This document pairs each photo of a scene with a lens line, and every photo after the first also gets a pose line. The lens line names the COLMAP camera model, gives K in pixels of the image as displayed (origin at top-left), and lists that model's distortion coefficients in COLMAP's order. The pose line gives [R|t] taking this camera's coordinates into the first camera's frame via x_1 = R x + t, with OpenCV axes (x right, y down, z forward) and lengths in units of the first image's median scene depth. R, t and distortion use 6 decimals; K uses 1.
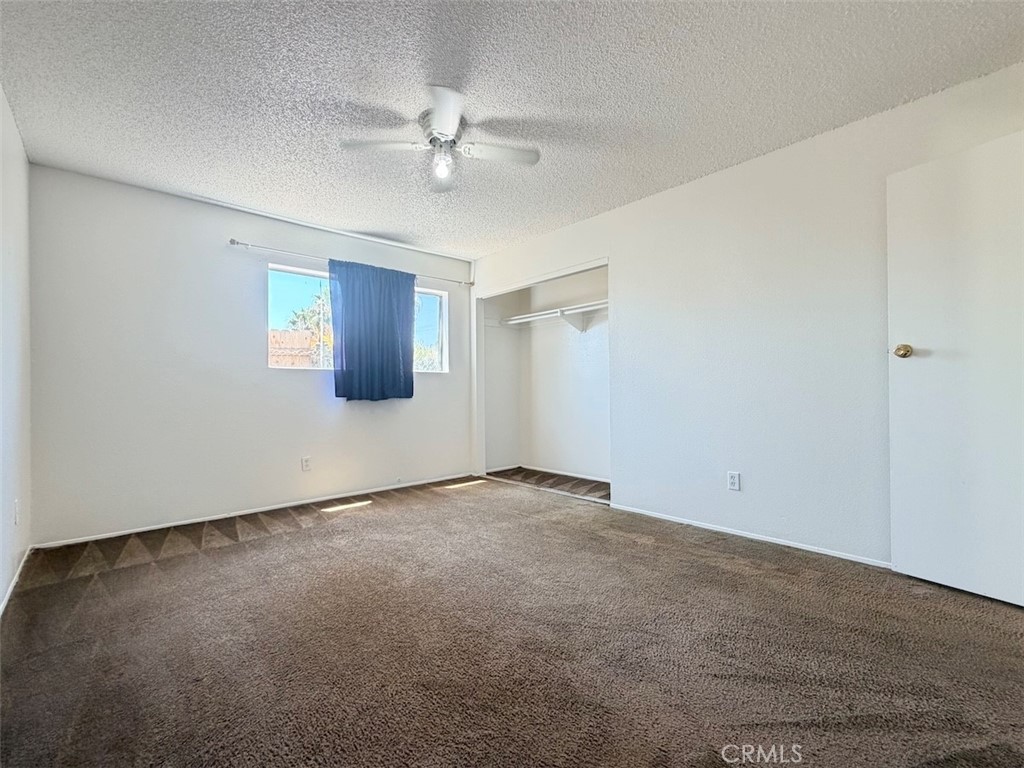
lens RADIAL K [[450.9, 0, 512.0], [0, 450.9, 384.0], [0, 0, 1]] dist [0.002758, 0.000292]
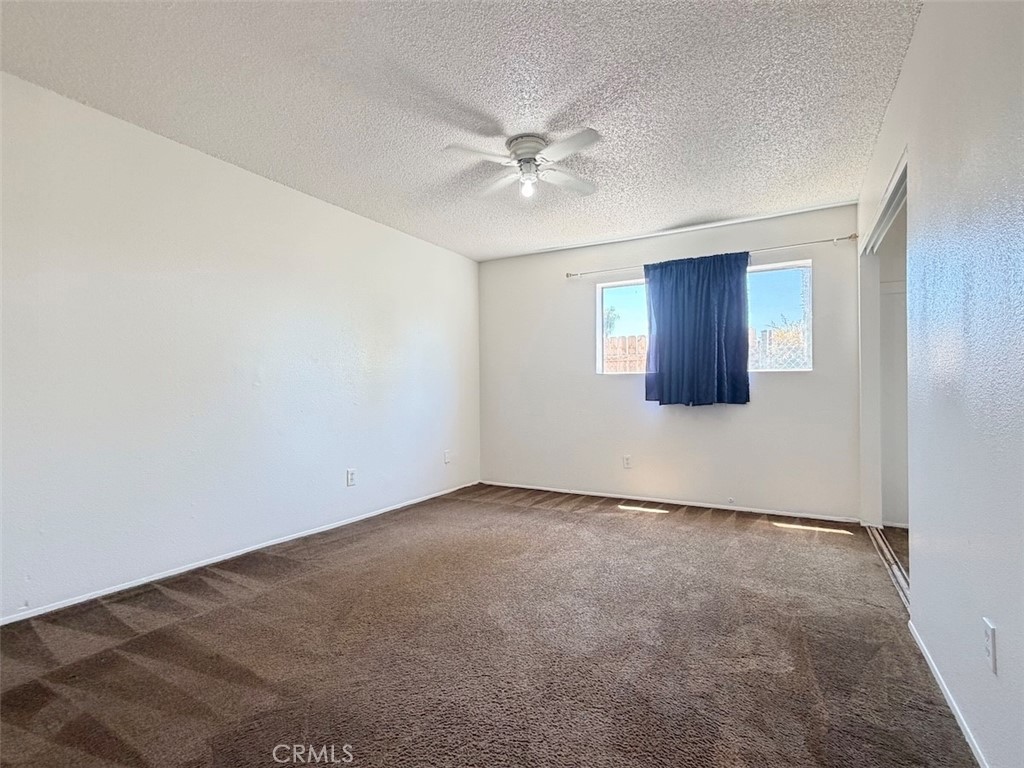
lens RADIAL K [[501.0, 0, 512.0], [0, 501.0, 384.0], [0, 0, 1]] dist [0.001140, 0.000088]
pose [[0.311905, -0.004335, -0.950104, 0.607542], [0.011347, 0.999935, -0.000837, -0.010709], [0.950046, -0.010520, 0.311934, 0.376196]]
